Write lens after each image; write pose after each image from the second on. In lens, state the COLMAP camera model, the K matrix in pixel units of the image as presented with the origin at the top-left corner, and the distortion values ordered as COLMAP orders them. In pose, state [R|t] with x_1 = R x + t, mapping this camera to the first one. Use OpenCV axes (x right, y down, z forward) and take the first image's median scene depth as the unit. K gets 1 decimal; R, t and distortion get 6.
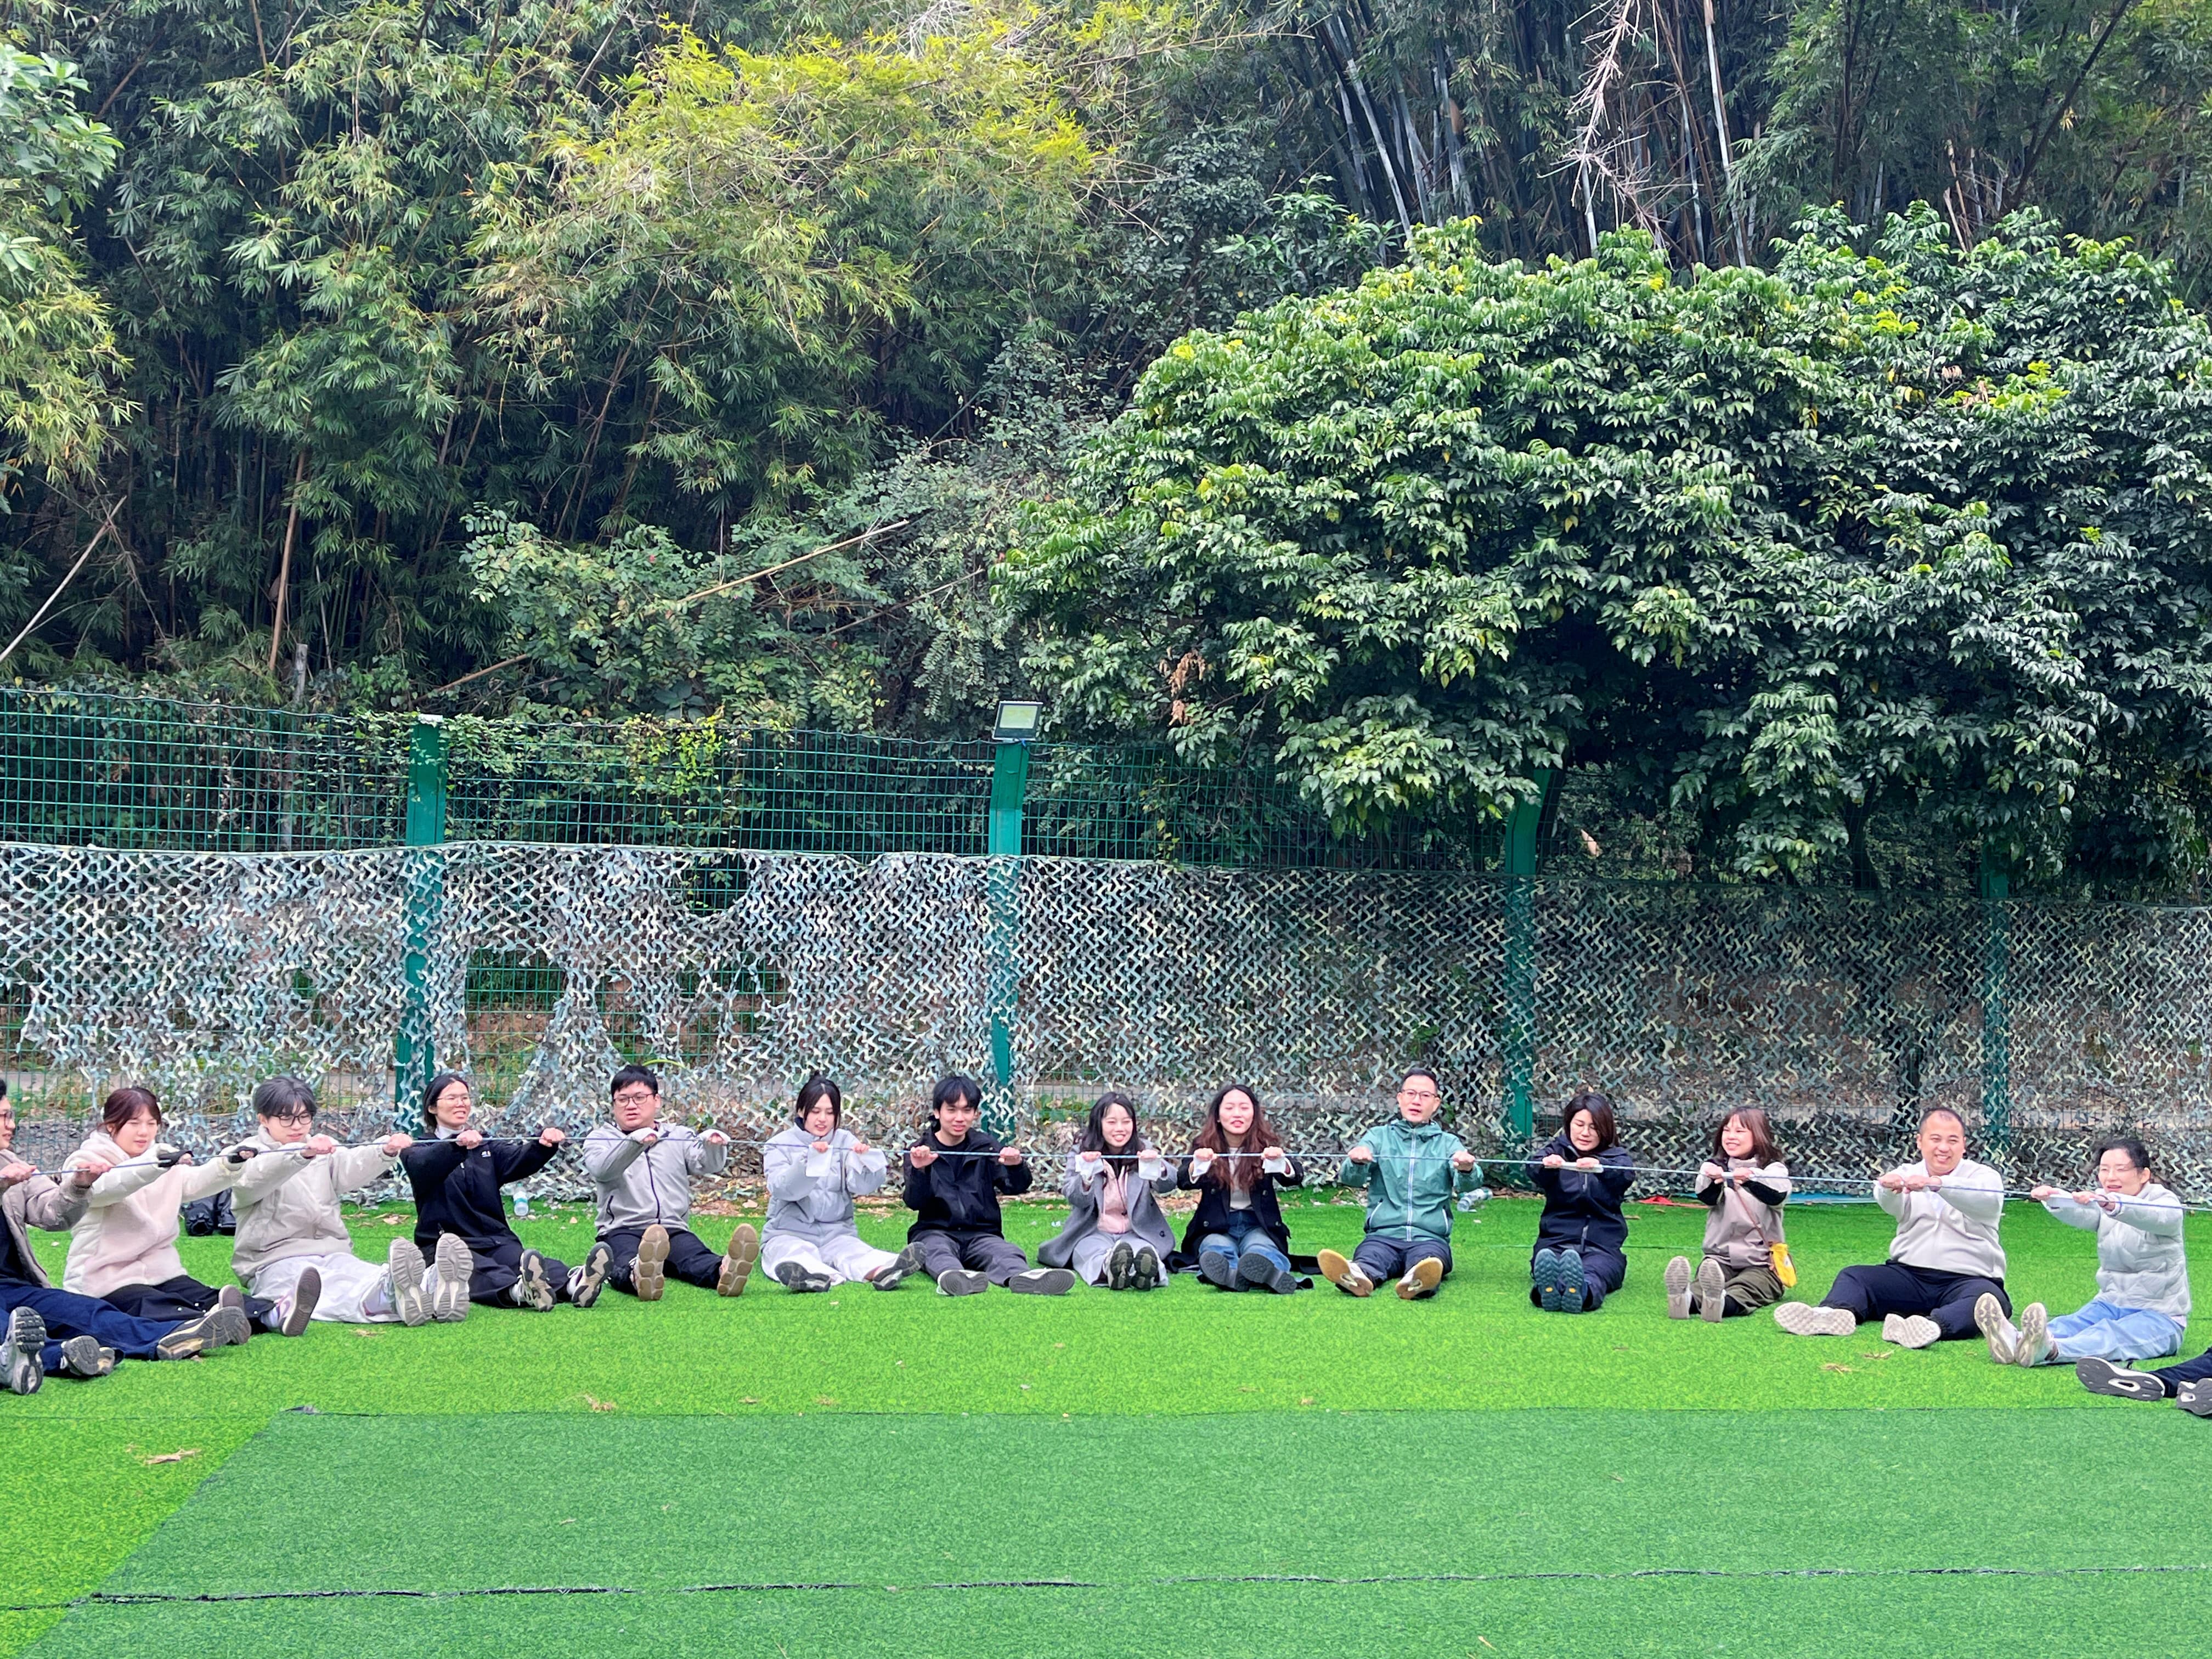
lens RADIAL K [[2354.0, 0, 1134.3], [0, 2354.0, 834.3], [0, 0, 1]] dist [0.109705, -0.313259]
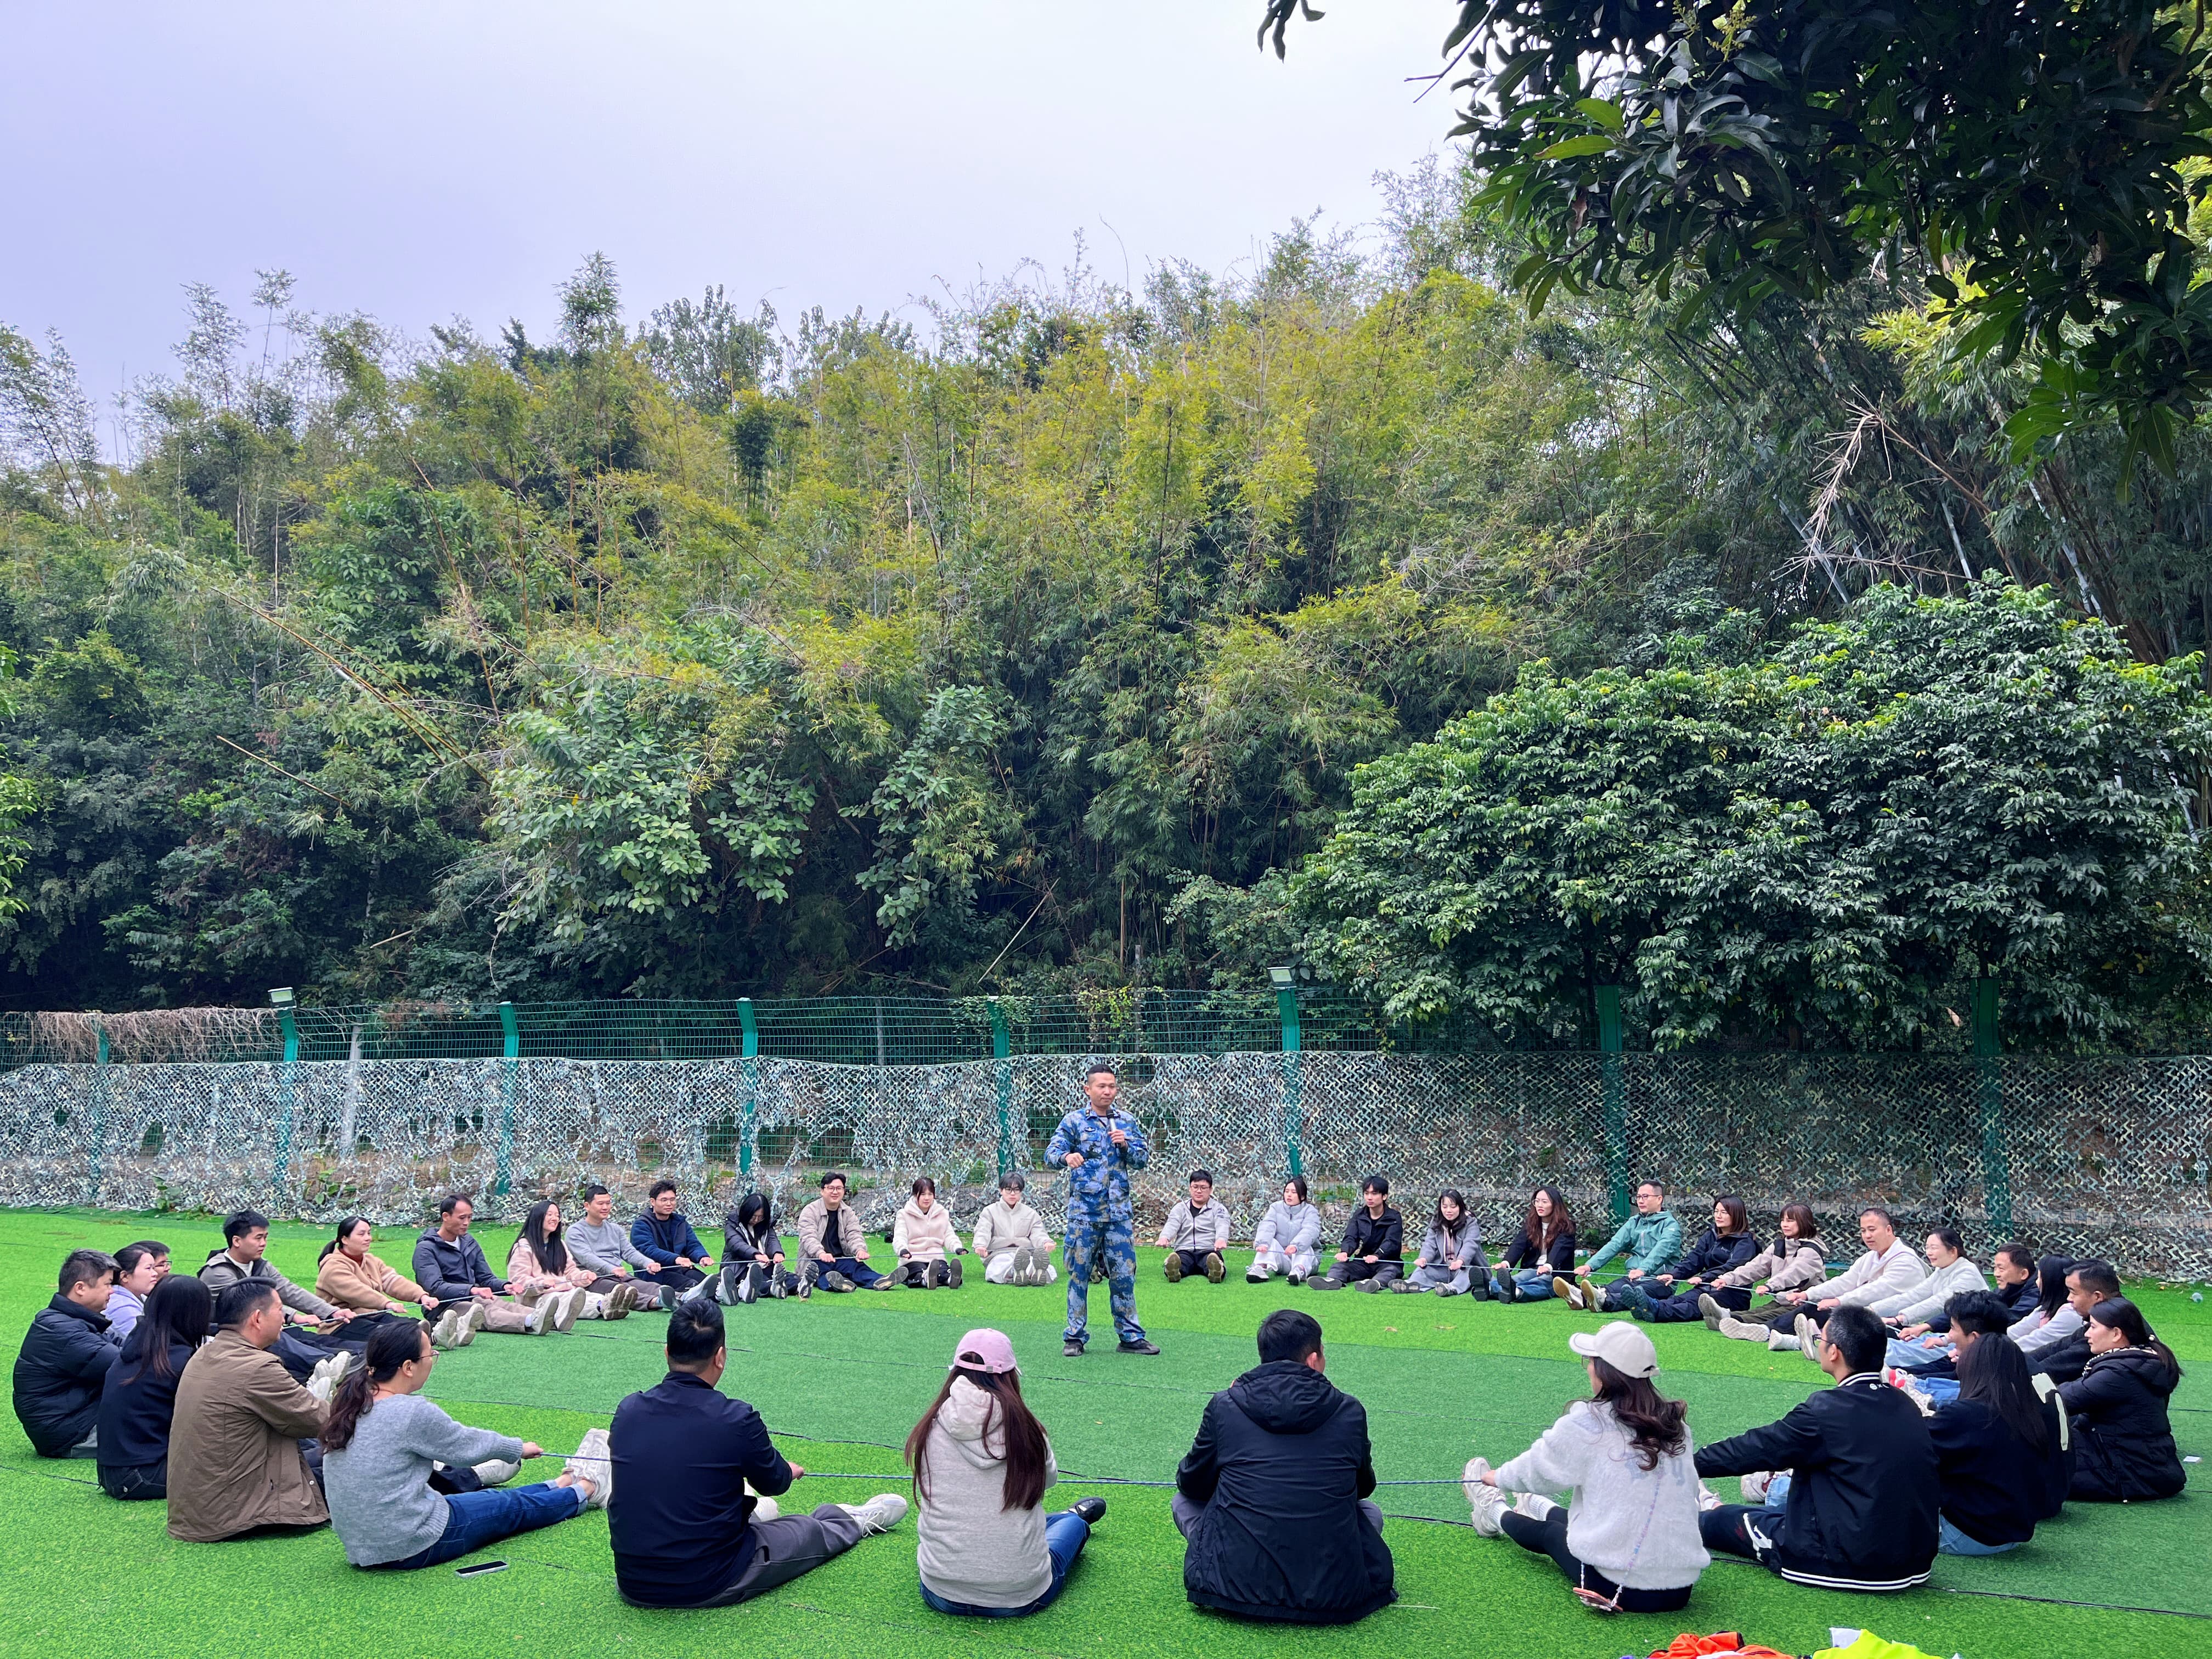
lens RADIAL K [[1652.2, 0, 1100.7], [0, 1652.2, 842.7], [0, 0, 1]] dist [0.079526, -0.138008]
pose [[0.804951, -0.109555, -0.583139, 0.601236], [0.045219, 0.991275, -0.123812, 0.000504], [0.591615, 0.073294, 0.802882, -0.130499]]
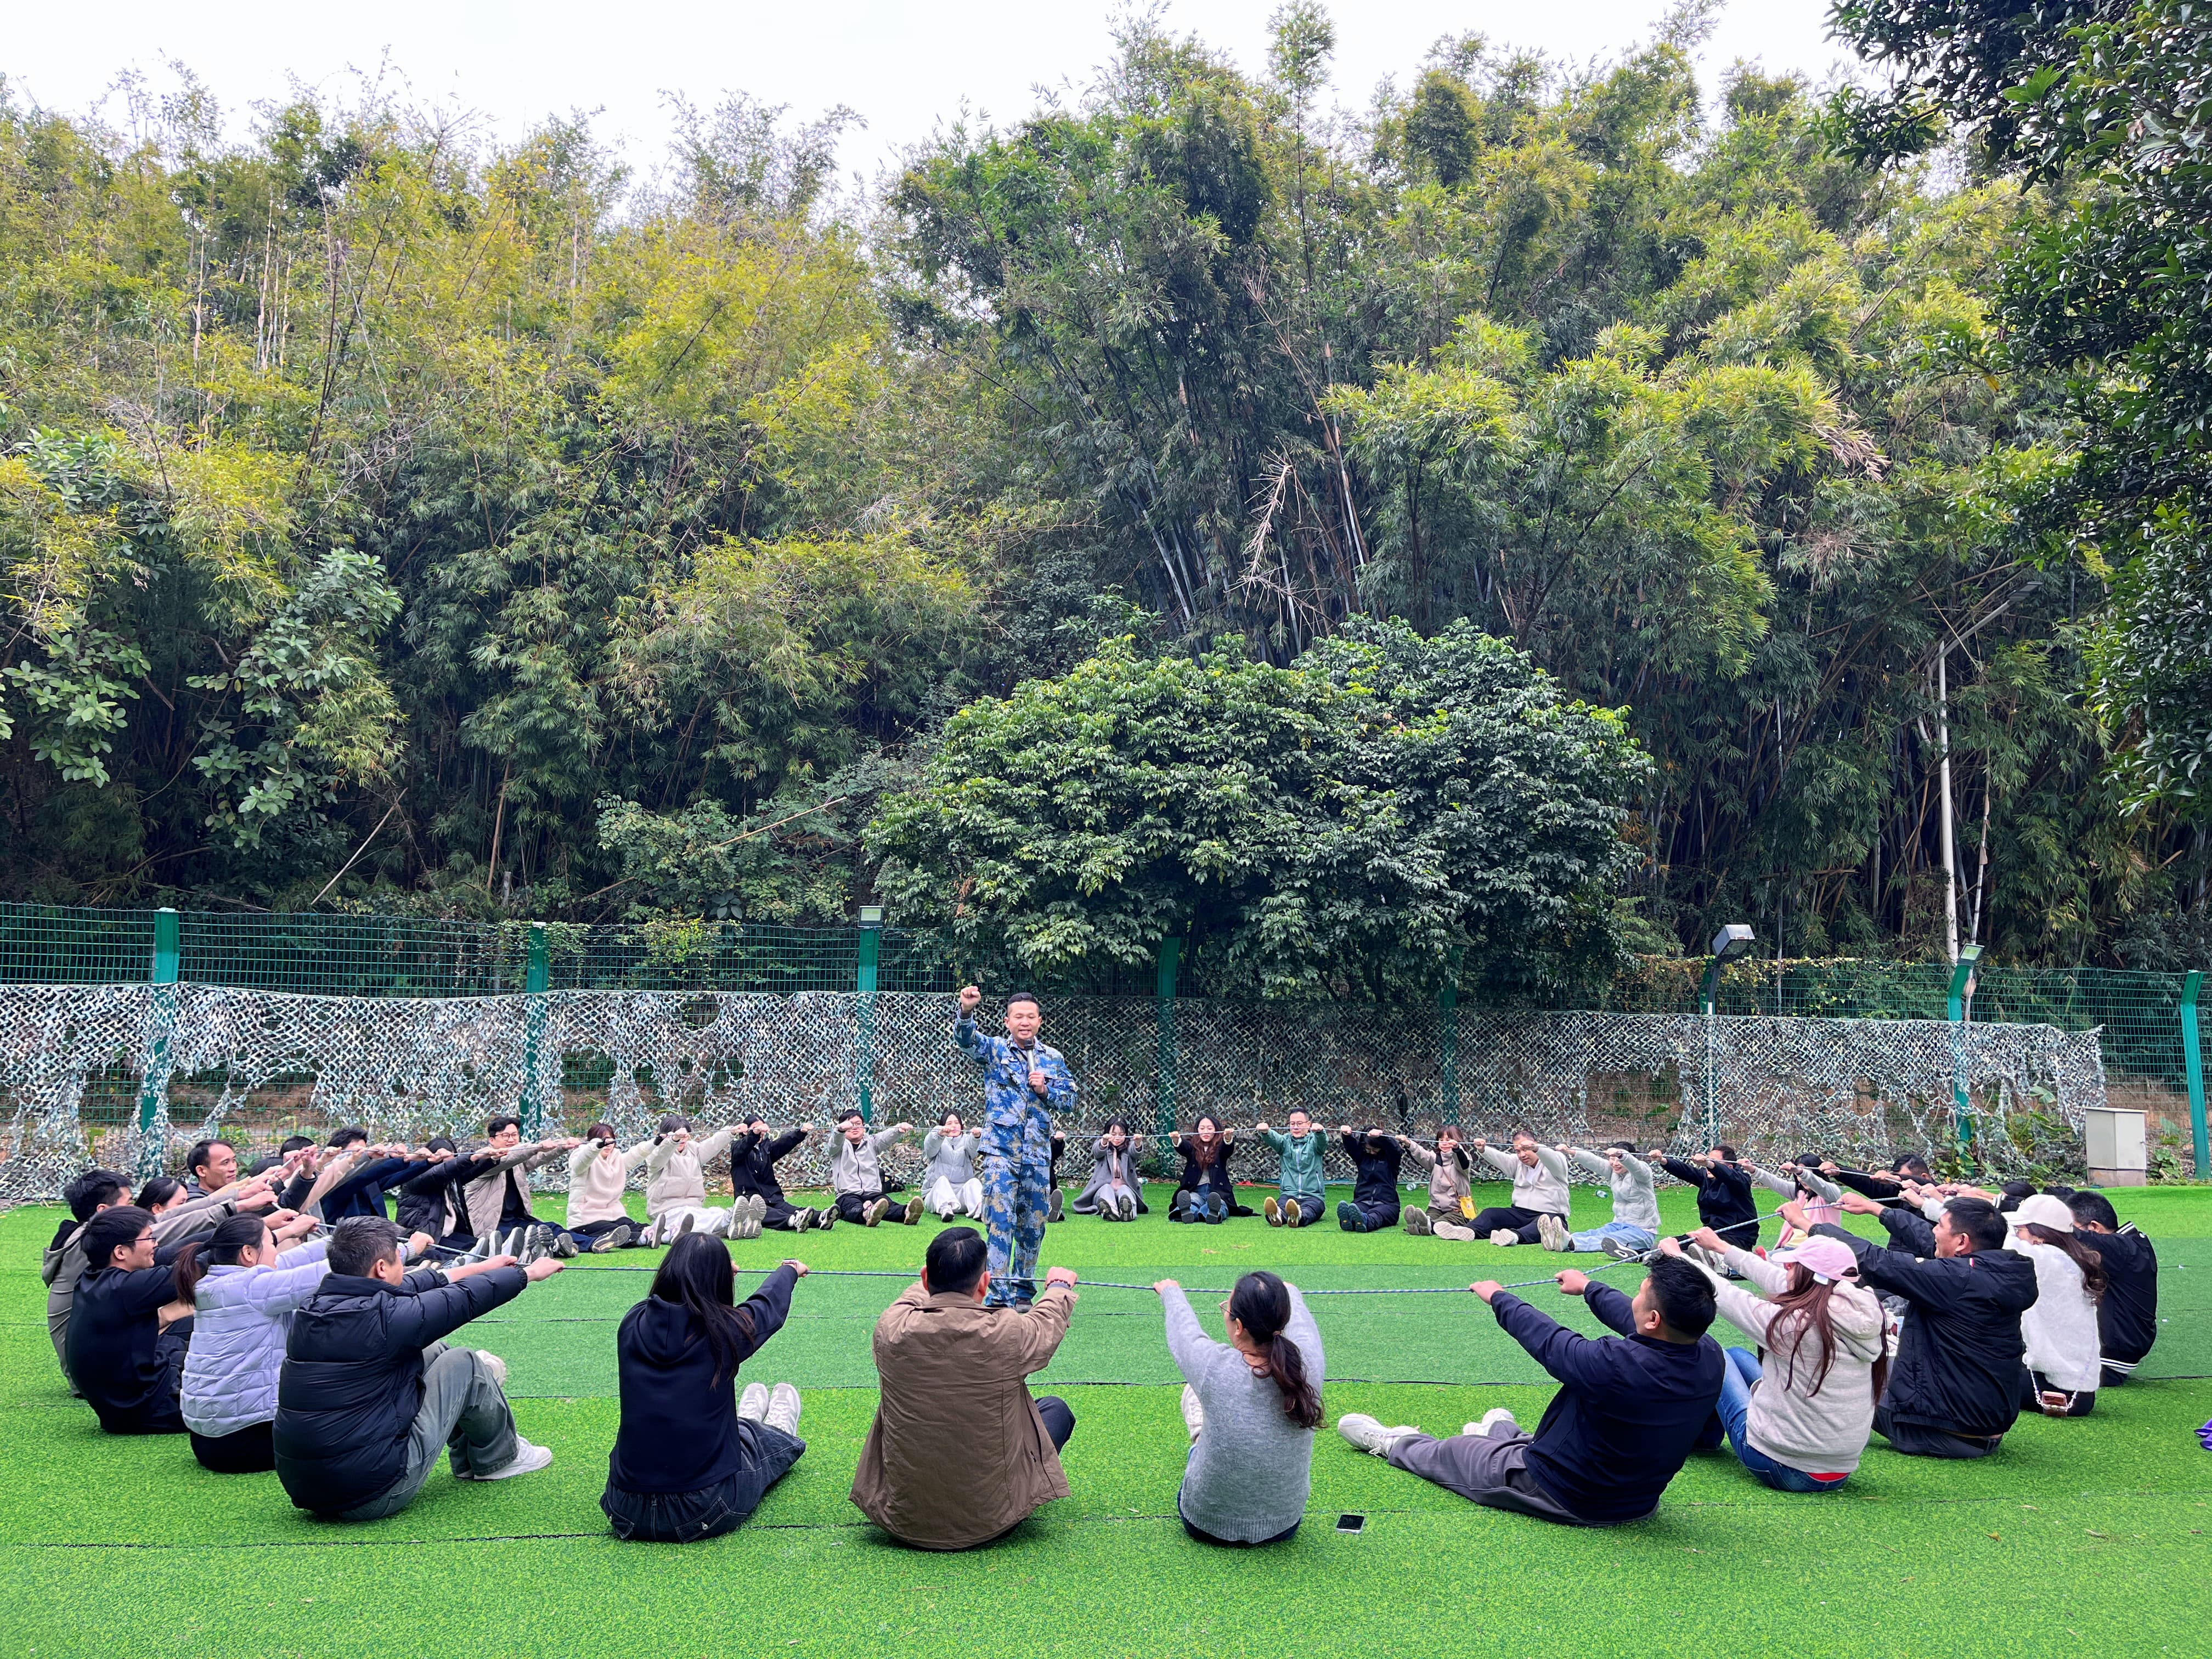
lens RADIAL K [[1636.5, 0, 1117.4], [0, 1636.5, 810.9], [0, 0, 1]] dist [0.065647, -0.095322]
pose [[0.999508, -0.017909, -0.025764, 0.173325], [0.015387, 0.995365, -0.094934, -0.006870], [0.027344, 0.094491, 0.995150, -0.254365]]
